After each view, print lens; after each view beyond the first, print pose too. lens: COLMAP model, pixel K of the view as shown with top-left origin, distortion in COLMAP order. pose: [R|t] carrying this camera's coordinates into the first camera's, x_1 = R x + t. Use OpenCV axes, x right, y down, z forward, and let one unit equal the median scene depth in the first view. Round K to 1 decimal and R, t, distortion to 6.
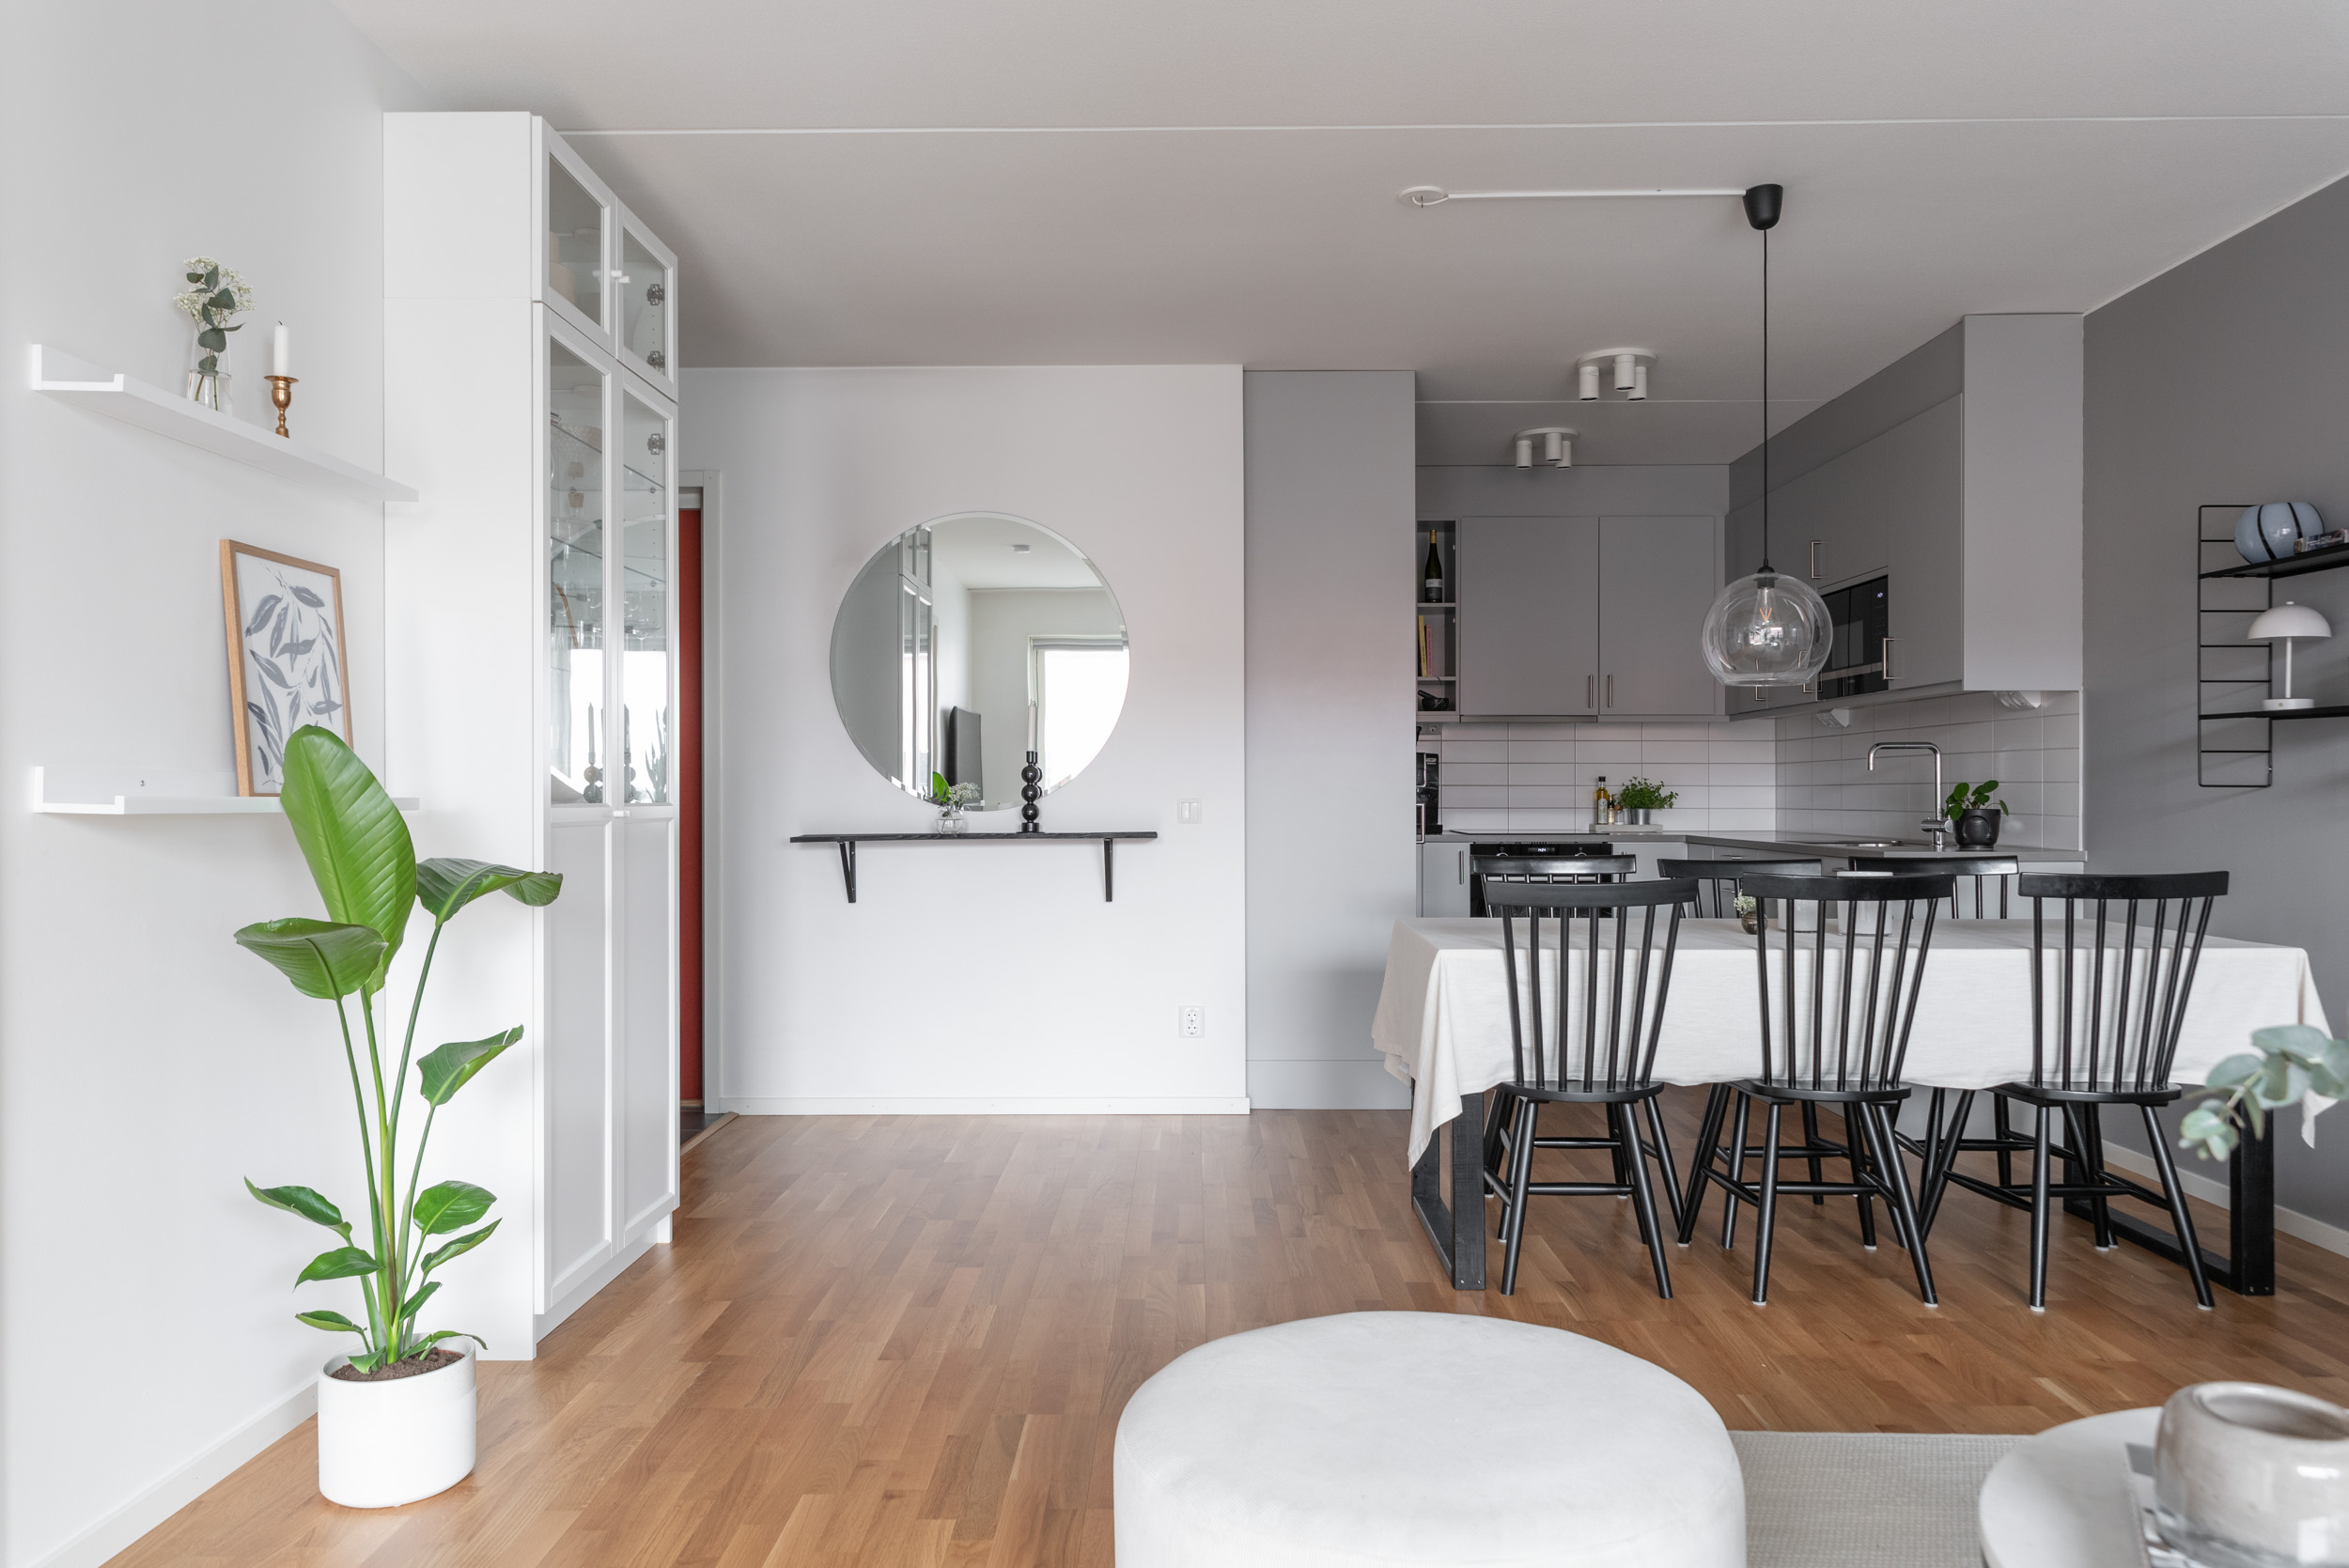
lens RADIAL K [[1582.1, 0, 1169.8], [0, 1582.1, 805.0], [0, 0, 1]] dist [0.005577, -0.004529]
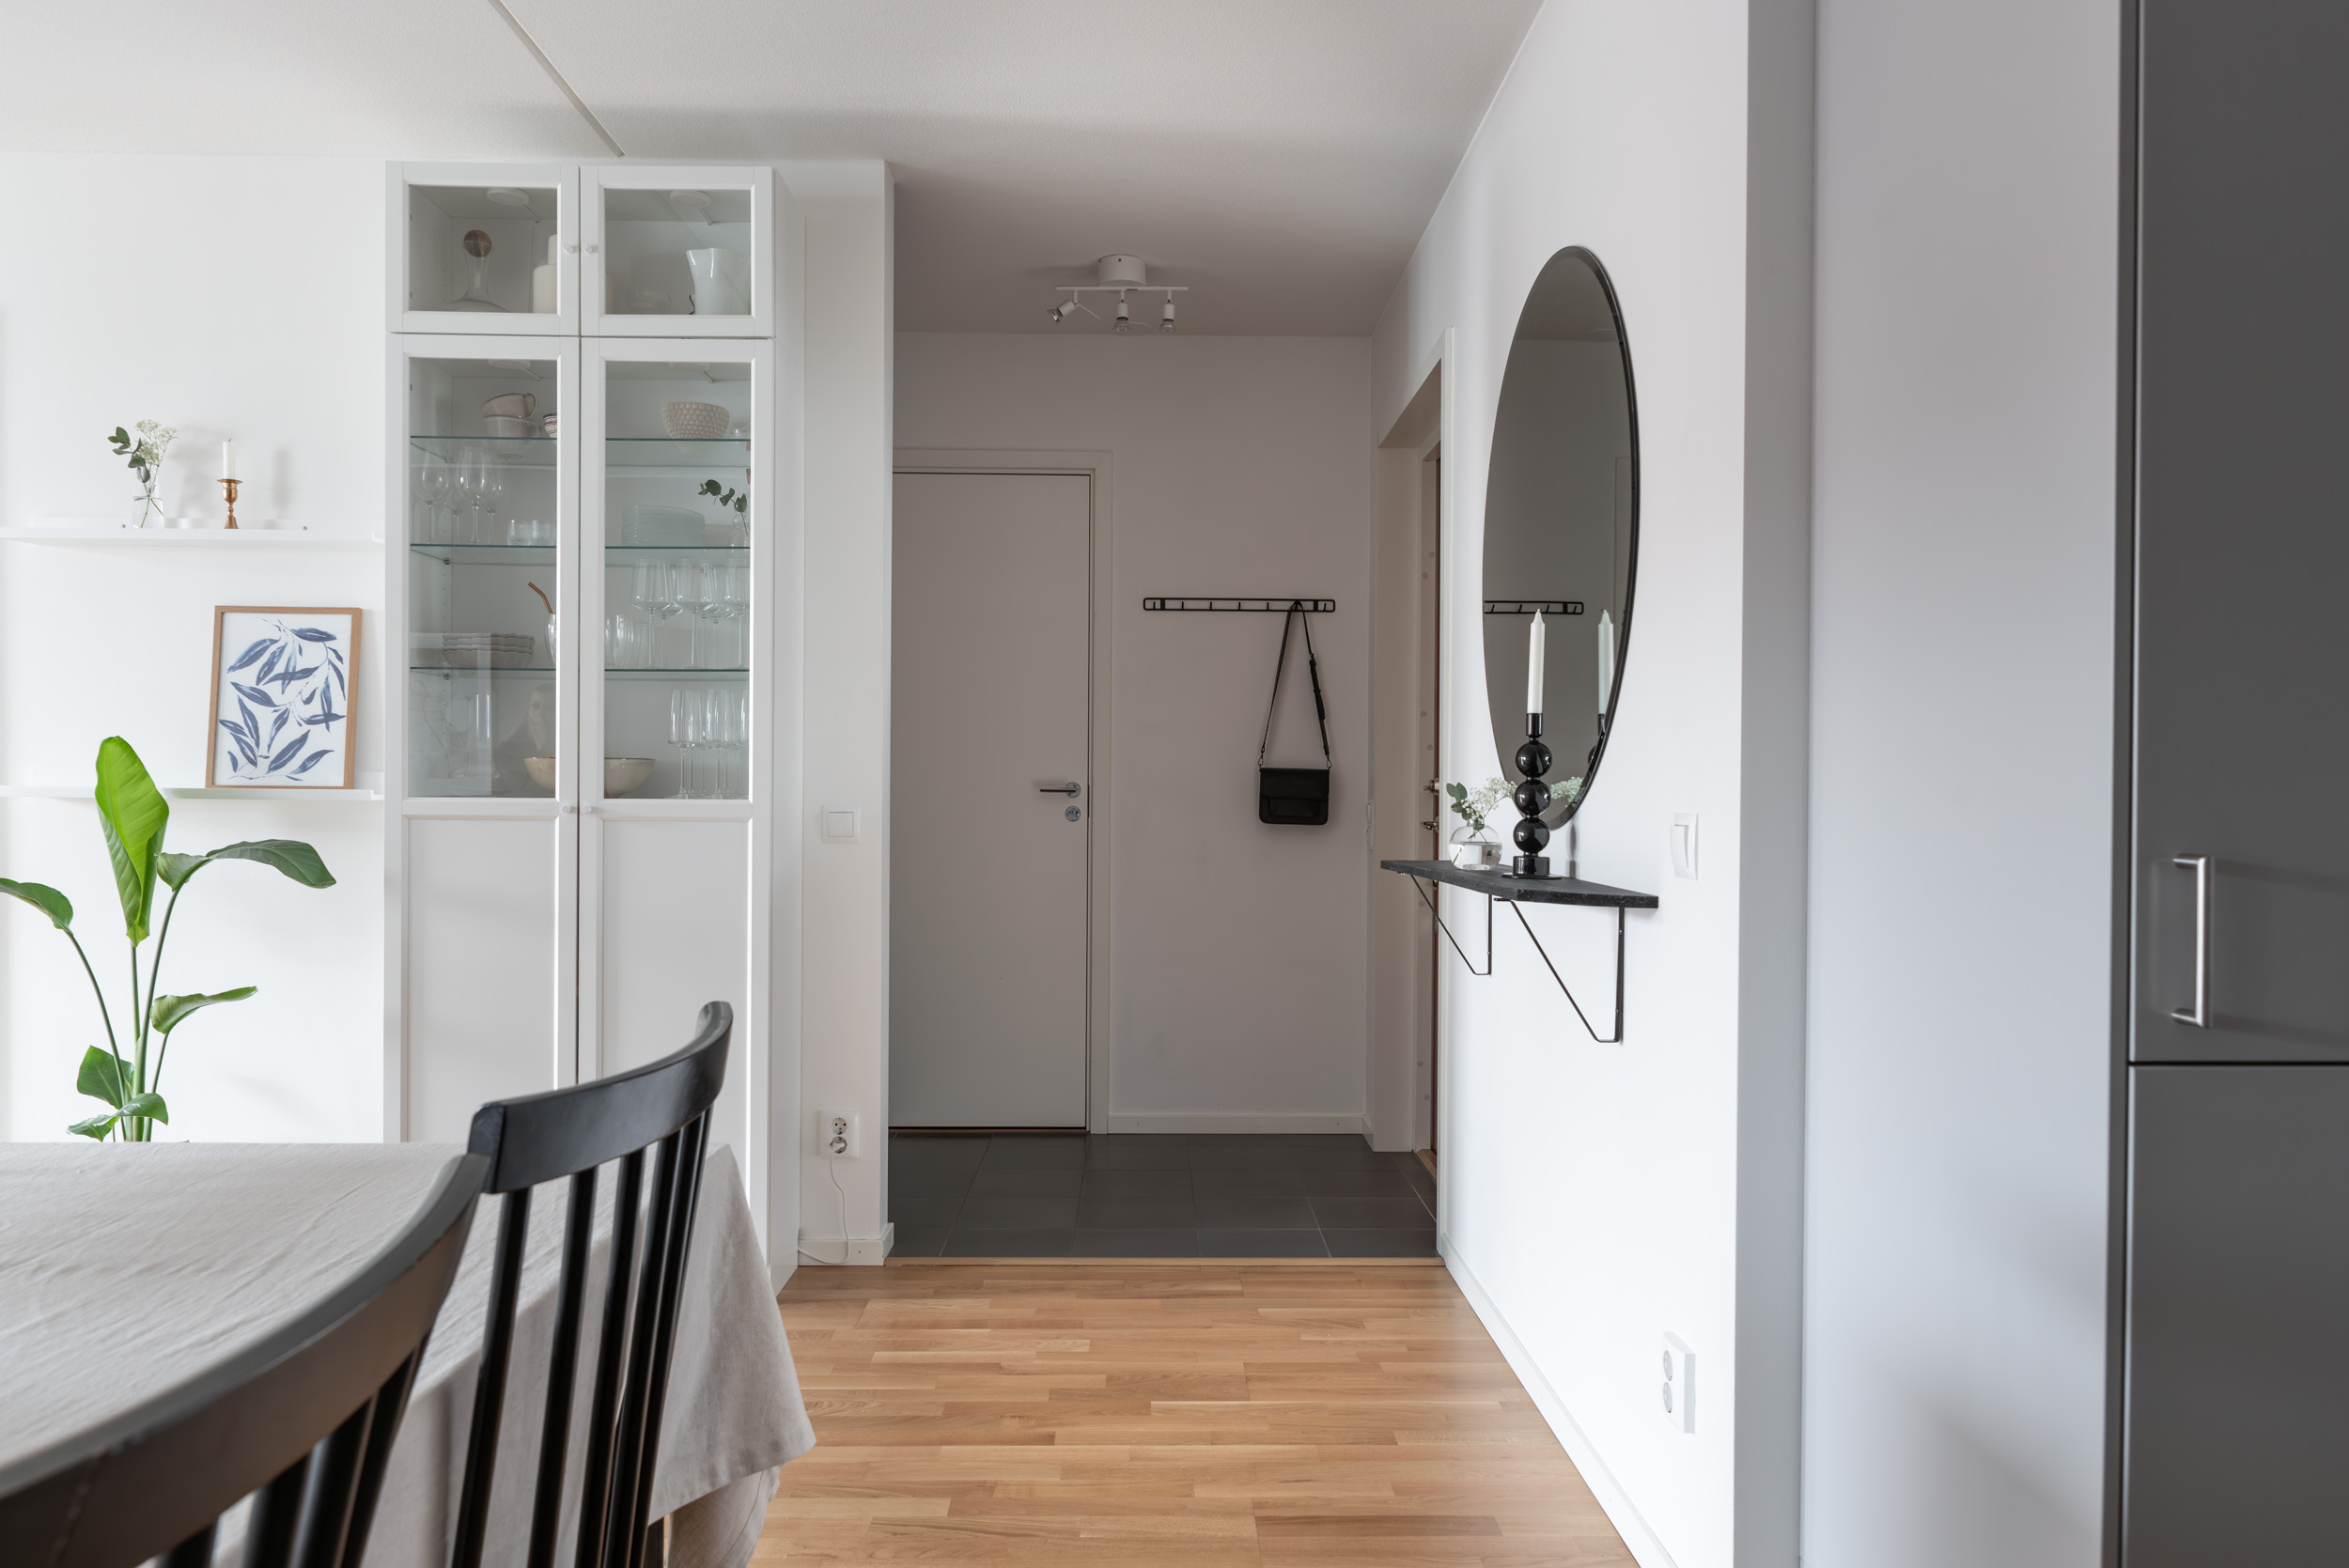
lens RADIAL K [[1582.1, 0, 1169.8], [0, 1582.1, 805.0], [0, 0, 1]] dist [0.005577, -0.004529]
pose [[0.031091, 0.012471, -0.999439, 0.788404], [-0.015754, 0.999804, 0.011985, -0.018745], [0.999392, 0.015373, 0.031282, 1.686233]]
